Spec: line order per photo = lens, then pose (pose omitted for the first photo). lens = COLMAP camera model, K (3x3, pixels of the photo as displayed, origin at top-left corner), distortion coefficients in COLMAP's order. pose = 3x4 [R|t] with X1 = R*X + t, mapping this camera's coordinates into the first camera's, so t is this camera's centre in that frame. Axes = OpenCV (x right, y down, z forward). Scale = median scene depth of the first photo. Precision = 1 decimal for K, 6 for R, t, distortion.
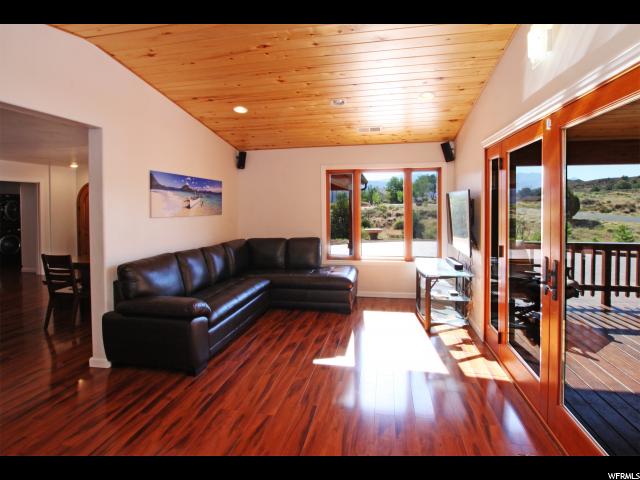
lens RADIAL K [[331.6, 0, 321.0], [0, 331.6, 212.0], [0, 0, 1]] dist [-0.003350, -0.000105]
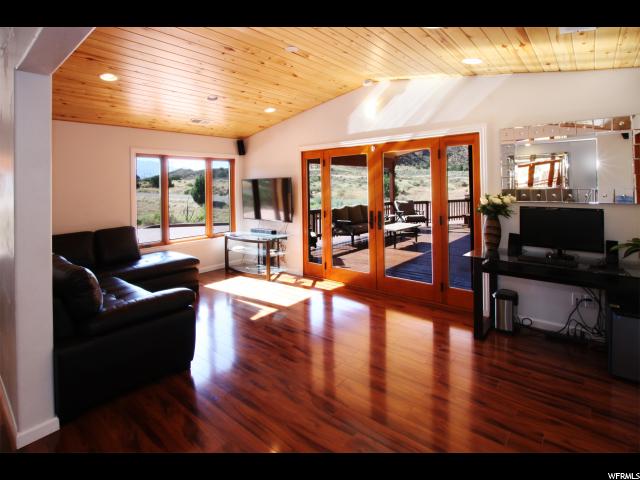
lens RADIAL K [[326.2, 0, 319.5], [0, 326.2, 209.0], [0, 0, 1]] dist [-0.000295, 0.000088]
pose [[0.482227, -0.059929, 0.873994, -0.572878], [0.031565, 0.998198, 0.051029, 0.001081], [-0.875478, 0.002980, 0.483250, 0.126552]]
